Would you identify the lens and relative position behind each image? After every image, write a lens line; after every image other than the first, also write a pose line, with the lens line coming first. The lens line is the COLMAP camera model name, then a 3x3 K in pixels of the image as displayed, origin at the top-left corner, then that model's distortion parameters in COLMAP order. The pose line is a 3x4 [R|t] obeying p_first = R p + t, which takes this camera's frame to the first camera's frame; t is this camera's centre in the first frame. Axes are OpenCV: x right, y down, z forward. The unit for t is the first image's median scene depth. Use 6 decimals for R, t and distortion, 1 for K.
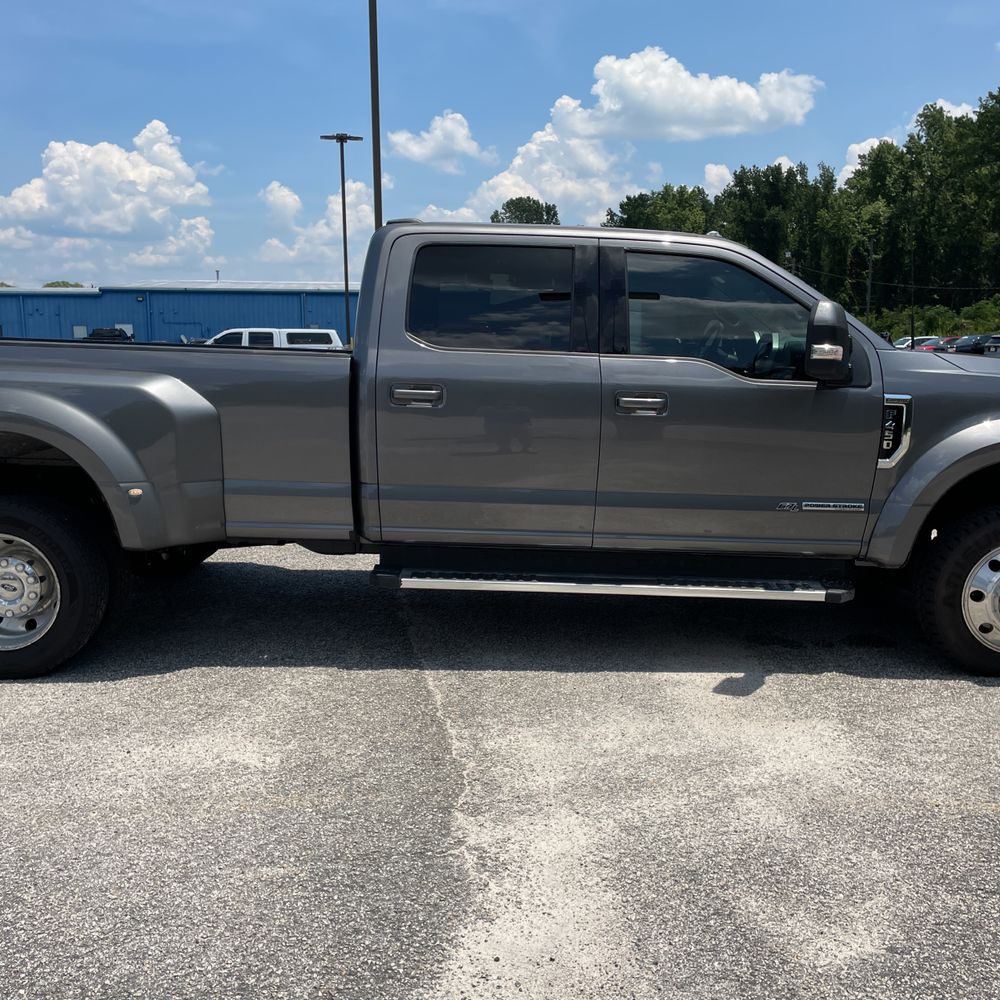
lens RADIAL K [[1008.6, 0, 505.7], [0, 1008.6, 497.9], [0, 0, 1]] dist [0.100845, -0.138049]
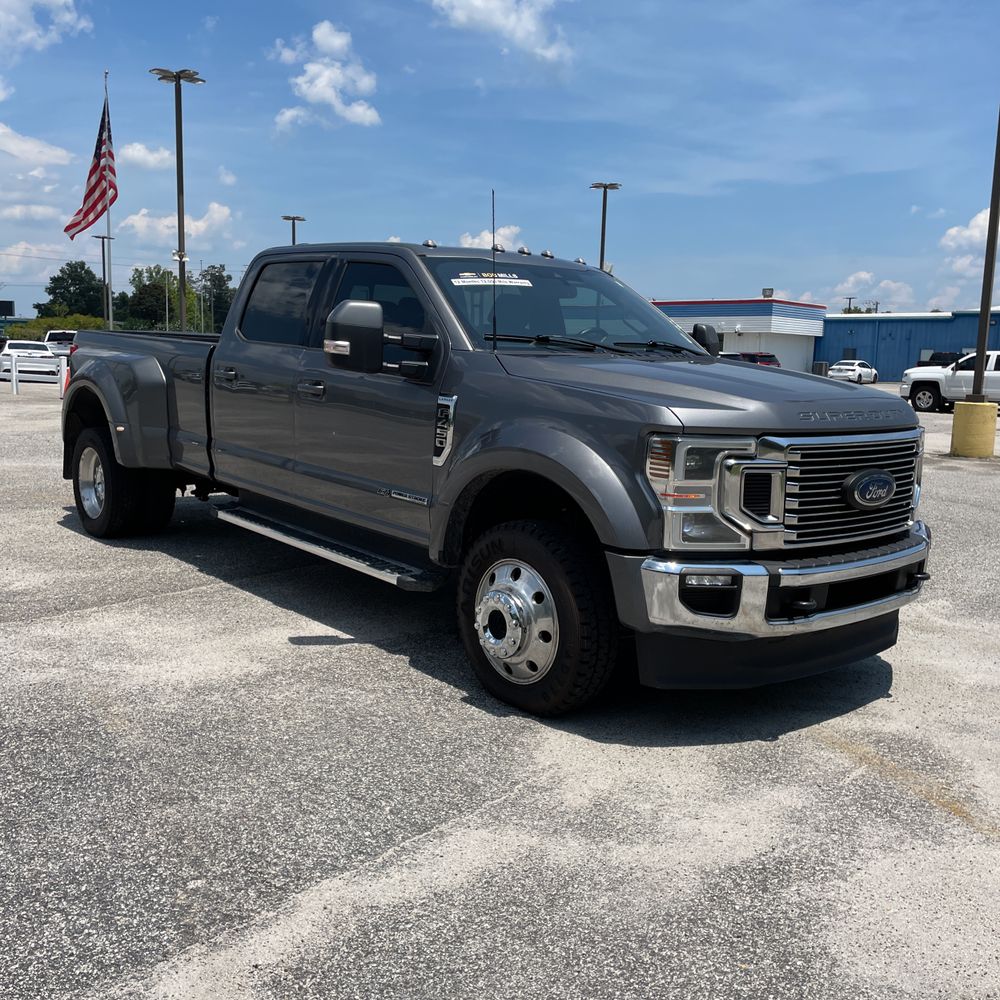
lens RADIAL K [[1008.6, 0, 505.7], [0, 1008.6, 497.9], [0, 0, 1]] dist [0.100845, -0.138049]
pose [[0.654453, 0.125477, -0.745619, 0.084594], [-0.144035, 0.988765, 0.039971, -0.003409], [0.742257, 0.081236, 0.665173, 0.027705]]
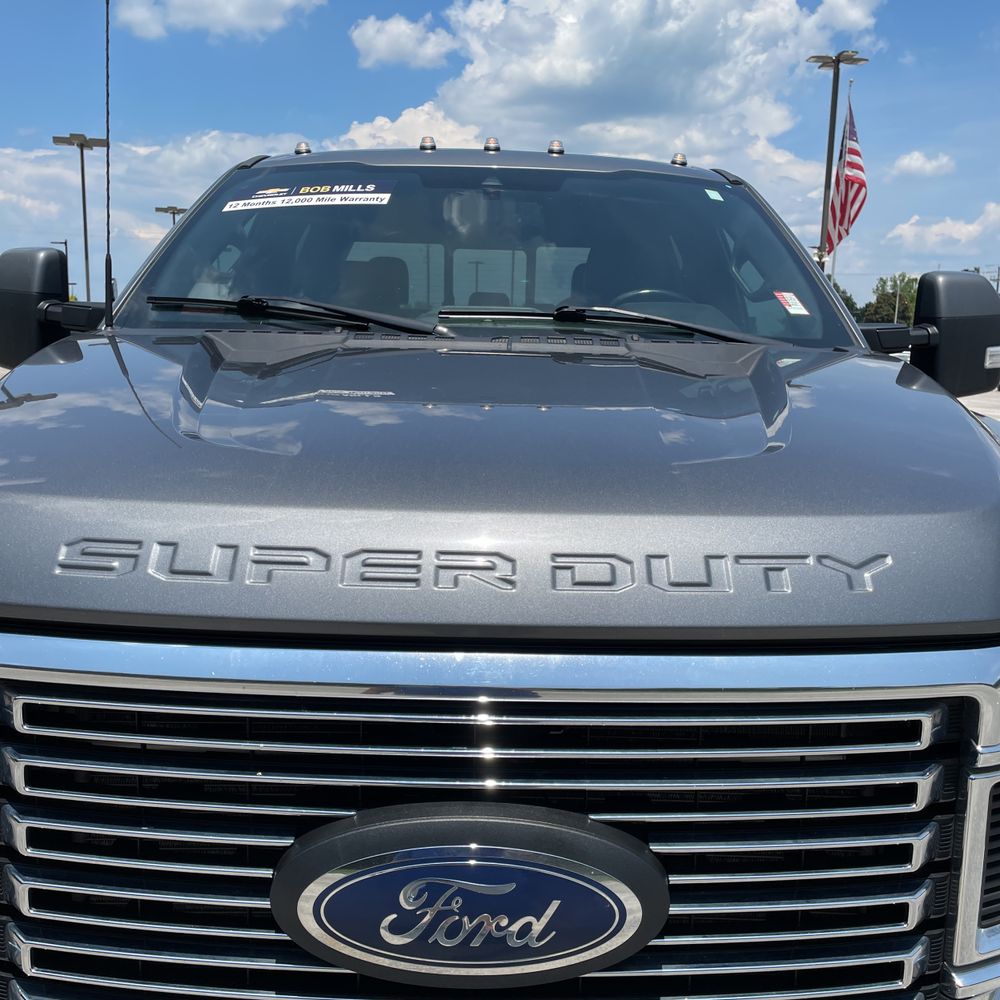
lens RADIAL K [[1008.6, 0, 505.7], [0, 1008.6, 497.9], [0, 0, 1]] dist [0.100845, -0.138049]
pose [[0.015966, 0.150462, -0.988487, 0.065129], [-0.175265, 0.973728, 0.145385, -0.012582], [0.984392, 0.170926, 0.041917, 0.086839]]
